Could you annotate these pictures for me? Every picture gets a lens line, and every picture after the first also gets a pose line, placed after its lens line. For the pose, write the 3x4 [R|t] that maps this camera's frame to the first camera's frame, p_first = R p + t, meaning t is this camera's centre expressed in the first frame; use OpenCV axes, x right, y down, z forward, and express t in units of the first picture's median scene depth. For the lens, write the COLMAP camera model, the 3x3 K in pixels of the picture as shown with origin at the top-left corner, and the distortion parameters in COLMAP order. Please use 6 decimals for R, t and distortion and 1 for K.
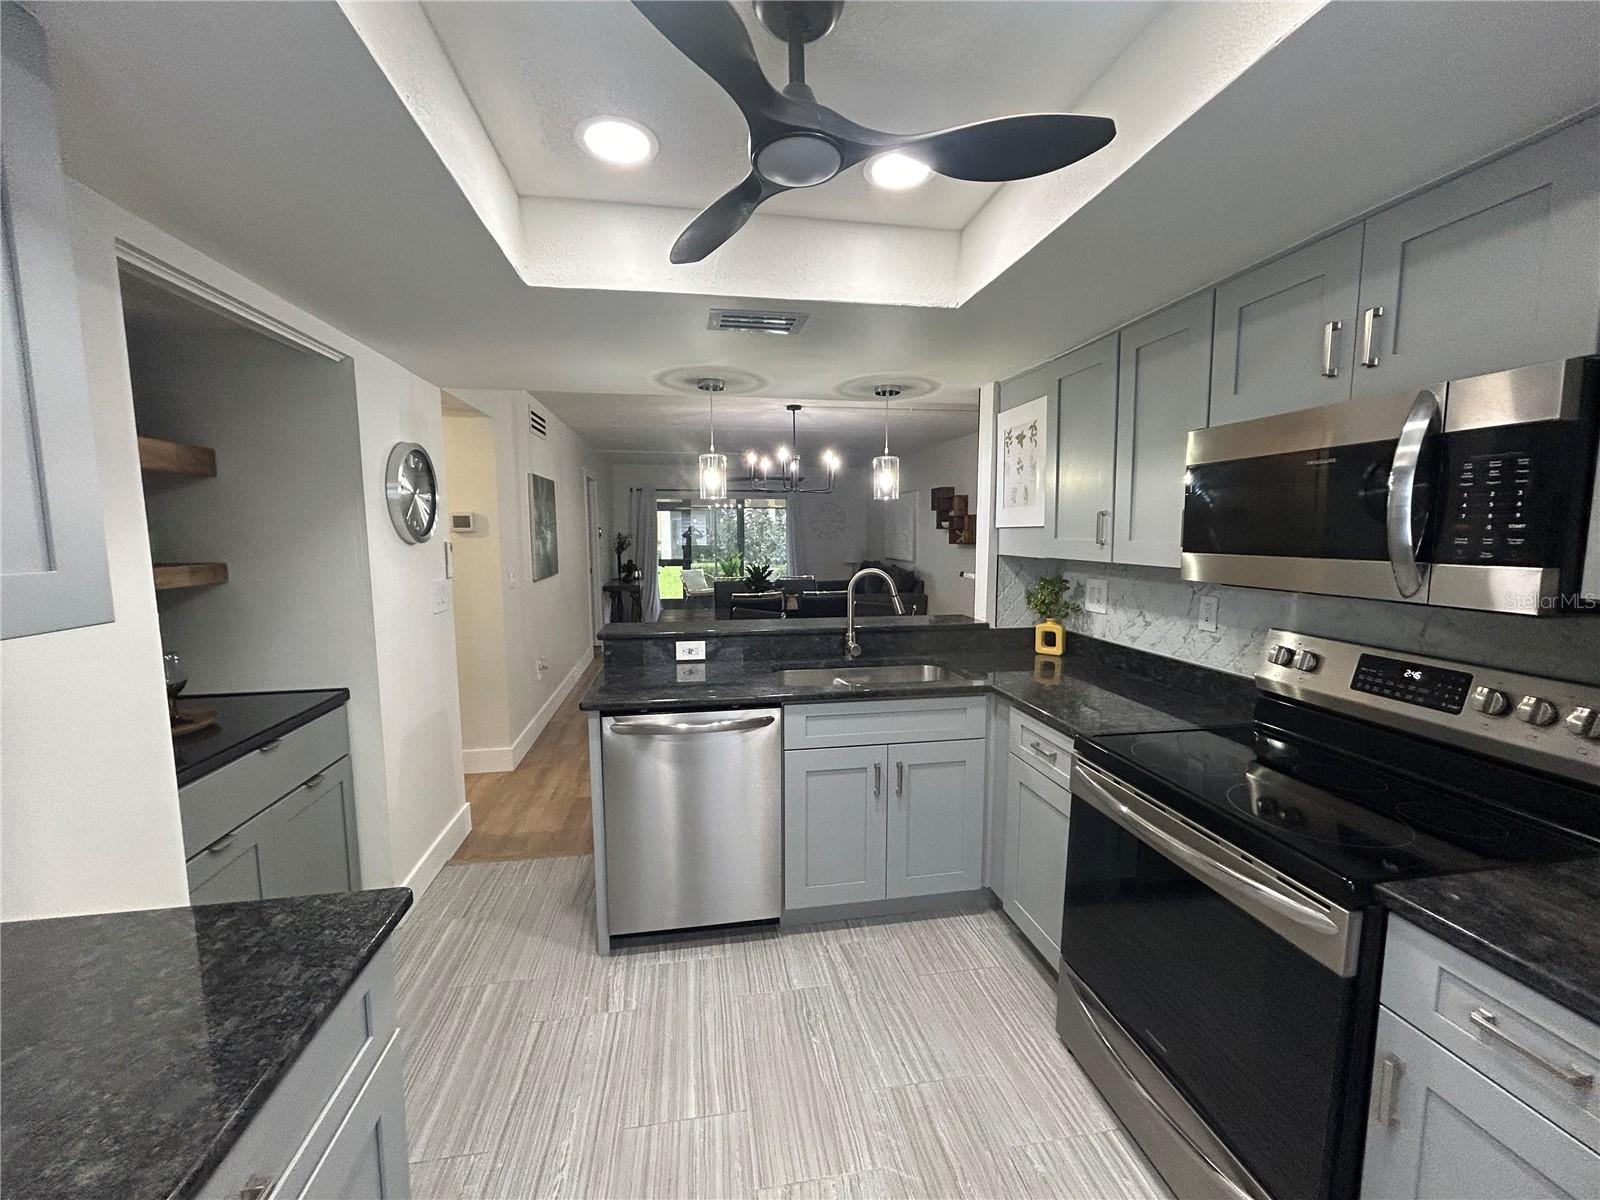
lens RADIAL K [[642.9, 0, 800.4], [0, 642.9, 597.9], [0, 0, 1]] dist [-0.000983, 0.000320]
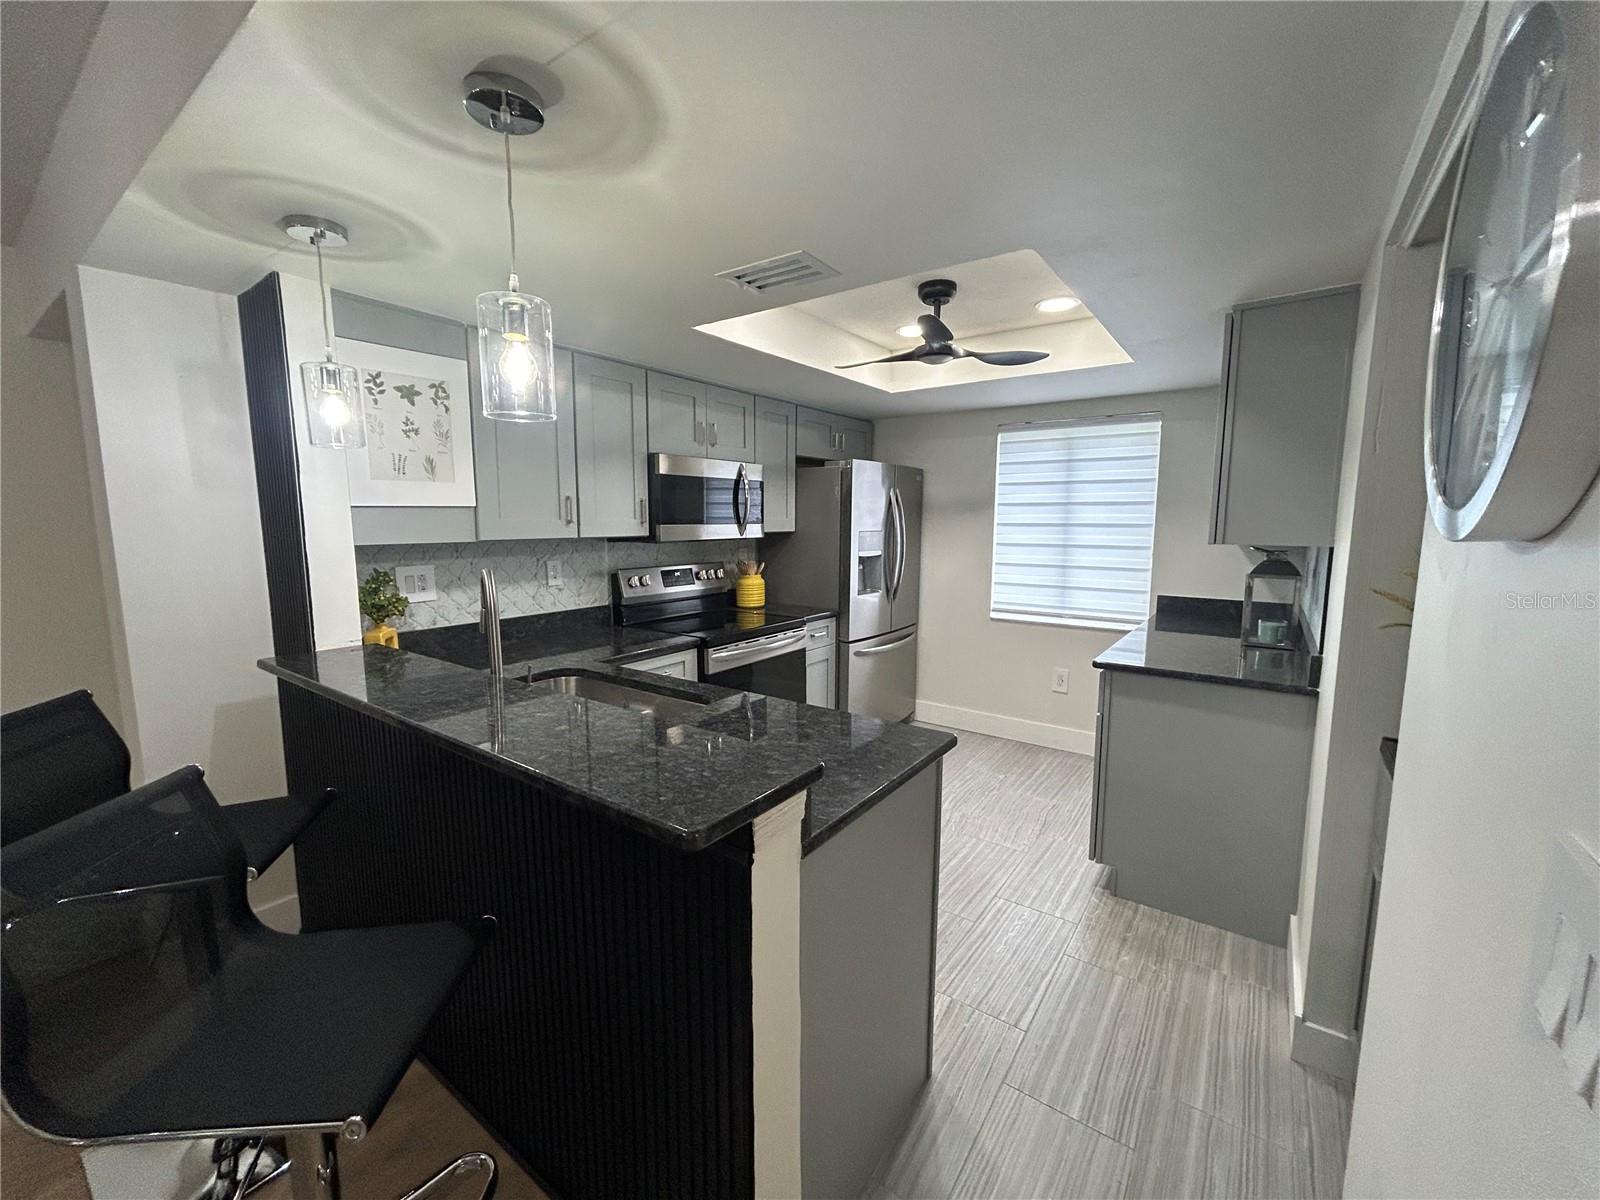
lens RADIAL K [[642.9, 0, 796.4], [0, 642.9, 598.0], [0, 0, 1]] dist [-0.000983, 0.000320]
pose [[-0.692415, -0.086761, 0.716264, -0.807886], [0.080718, 0.977196, 0.196398, -0.170167], [-0.716970, 0.193804, -0.669622, 1.758416]]
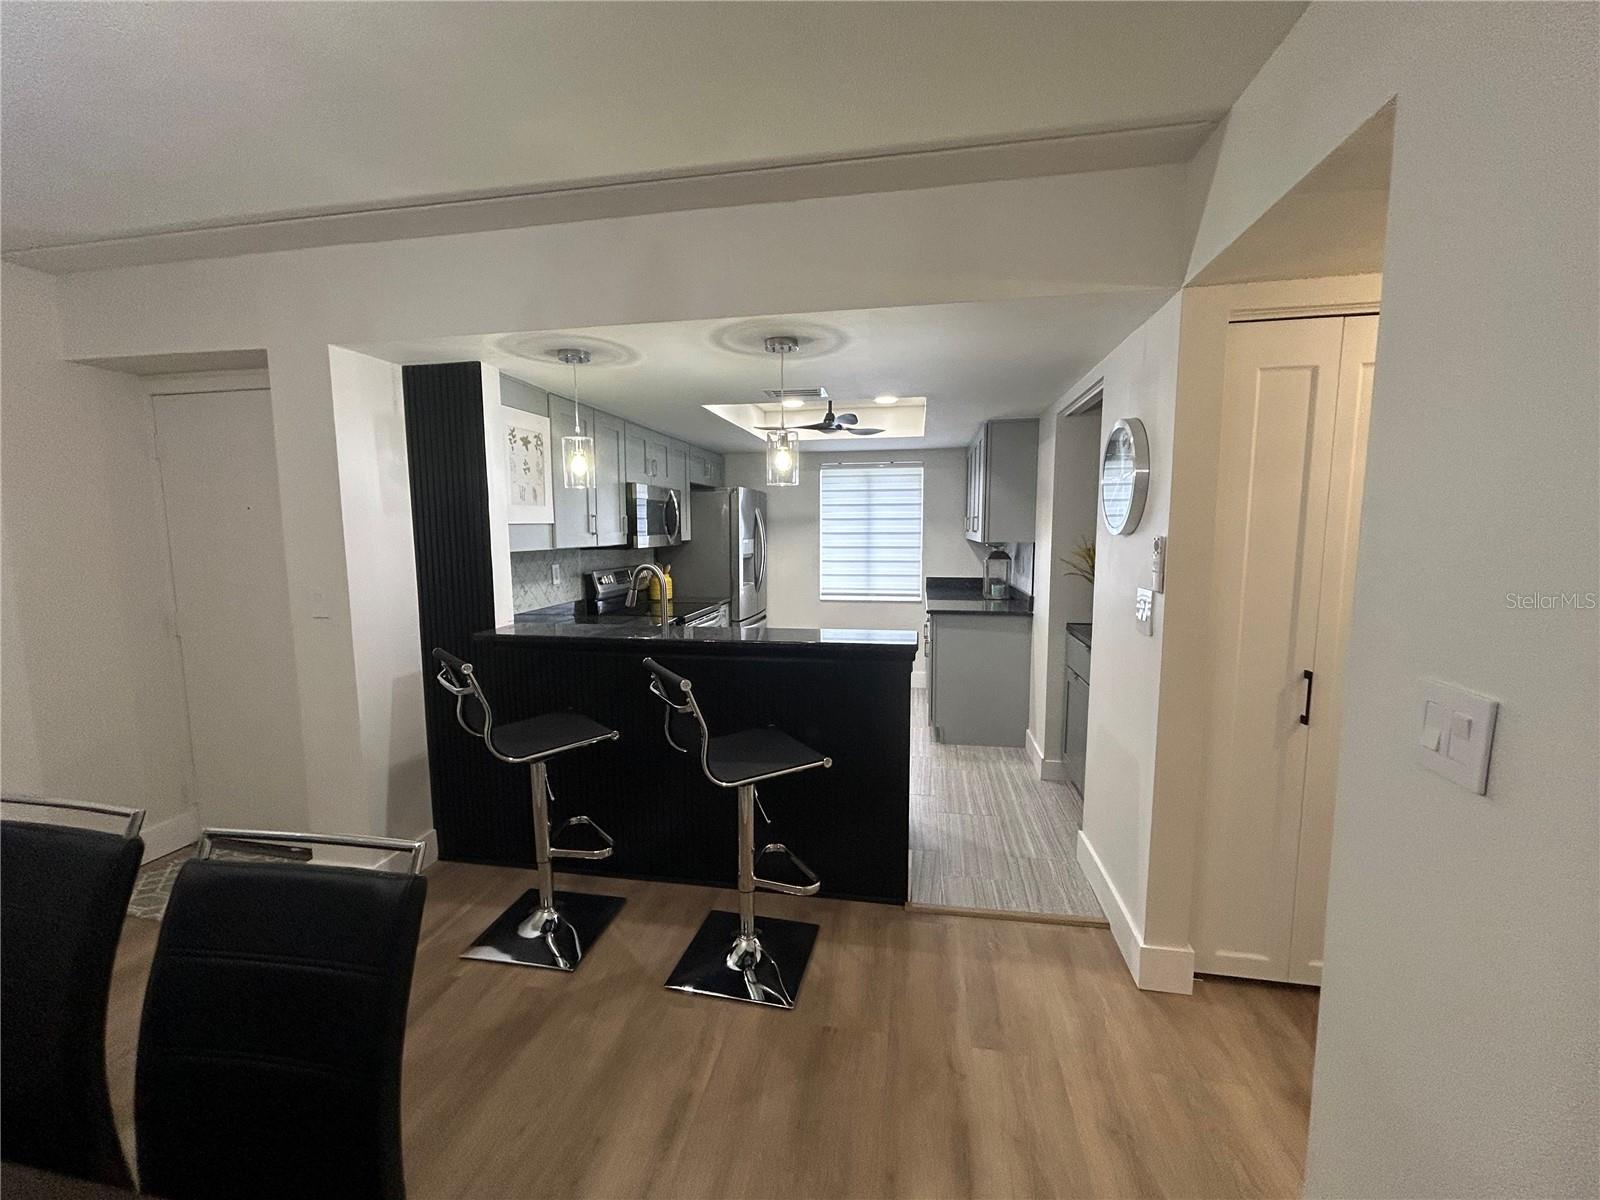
lens RADIAL K [[642.9, 0, 793.5], [0, 642.9, 599.9], [0, 0, 1]] dist [-0.000983, 0.000320]
pose [[-0.934372, -0.031781, 0.354879, -0.673231], [0.047485, 0.976021, 0.212432, -0.280642], [-0.353121, 0.215342, -0.910458, 2.686156]]
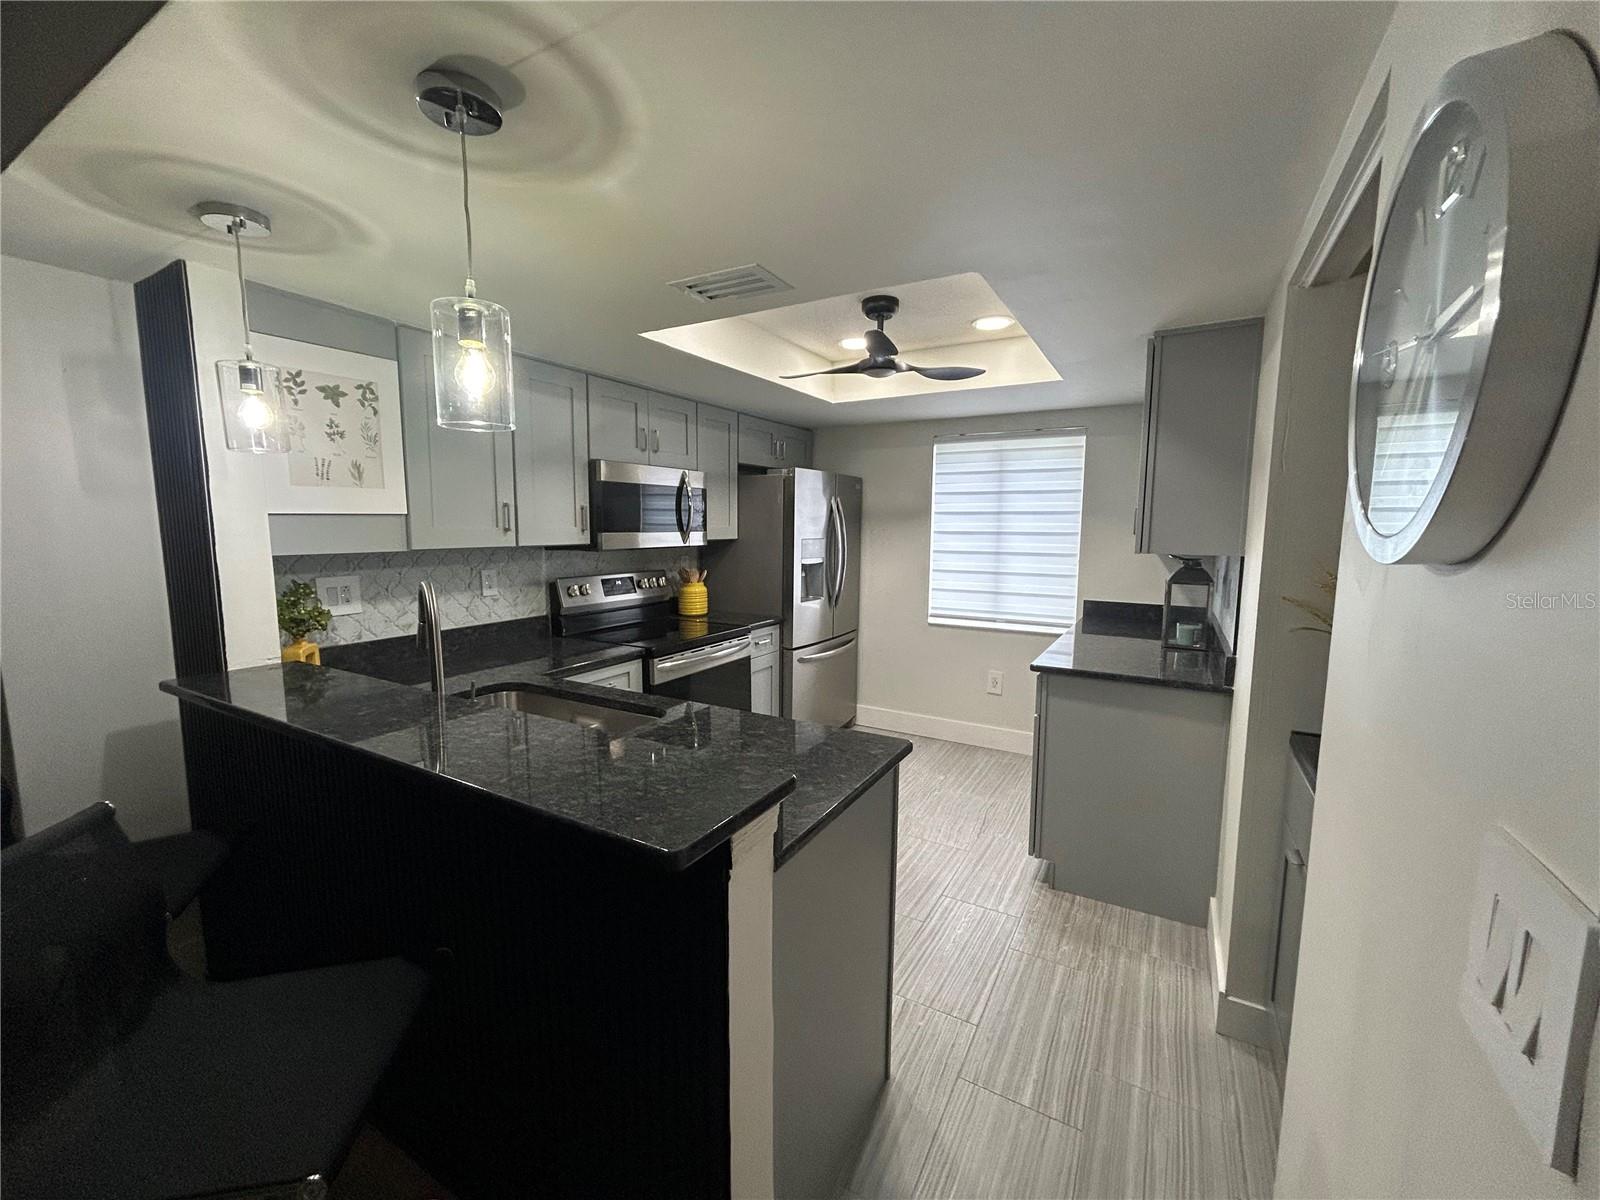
lens RADIAL K [[642.9, 0, 795.7], [0, 642.9, 598.7], [0, 0, 1]] dist [-0.000983, 0.000320]
pose [[-0.763081, -0.076018, 0.641817, -0.787335], [0.068834, 0.977851, 0.197659, -0.181152], [-0.642627, 0.195009, -0.740947, 1.782079]]
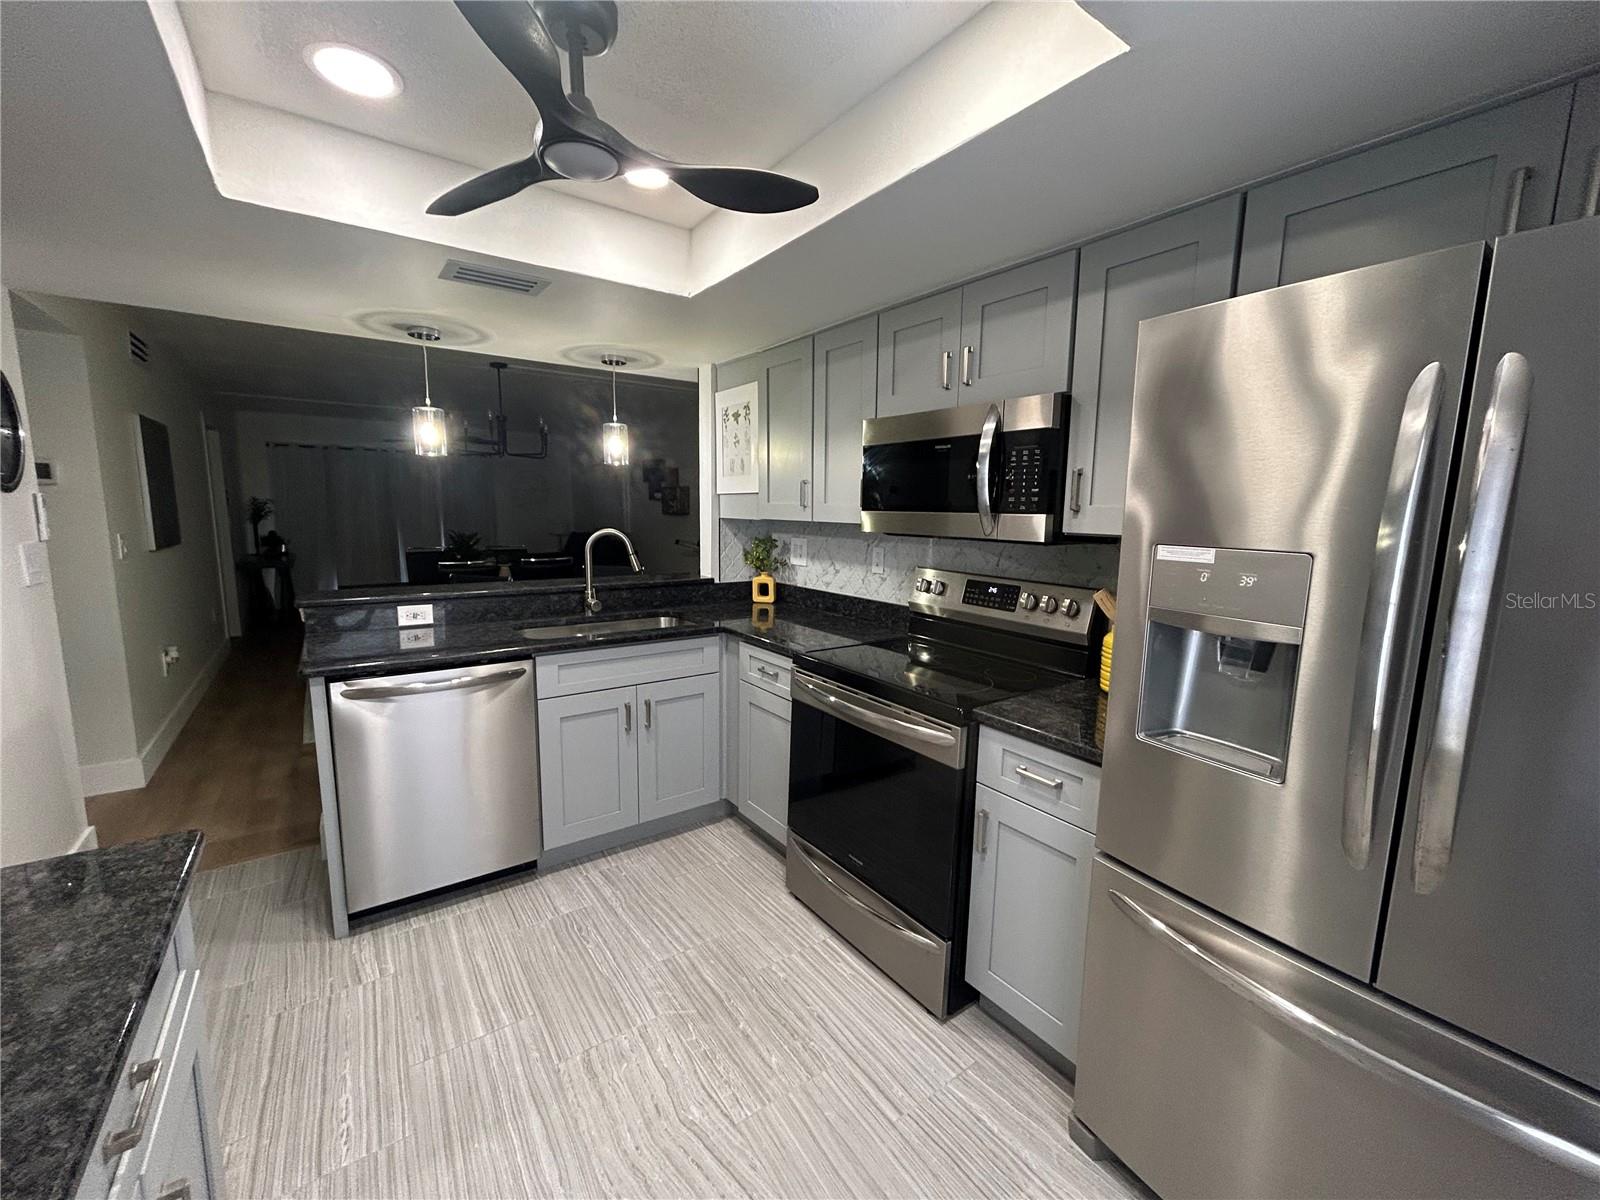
lens RADIAL K [[642.9, 0, 801.0], [0, 642.9, 598.9], [0, 0, 1]] dist [-0.000983, 0.000320]
pose [[0.897771, -0.045169, 0.438140, -0.106766], [0.028470, 0.998599, 0.044613, 0.045618], [-0.439541, -0.027579, 0.897799, -0.142331]]
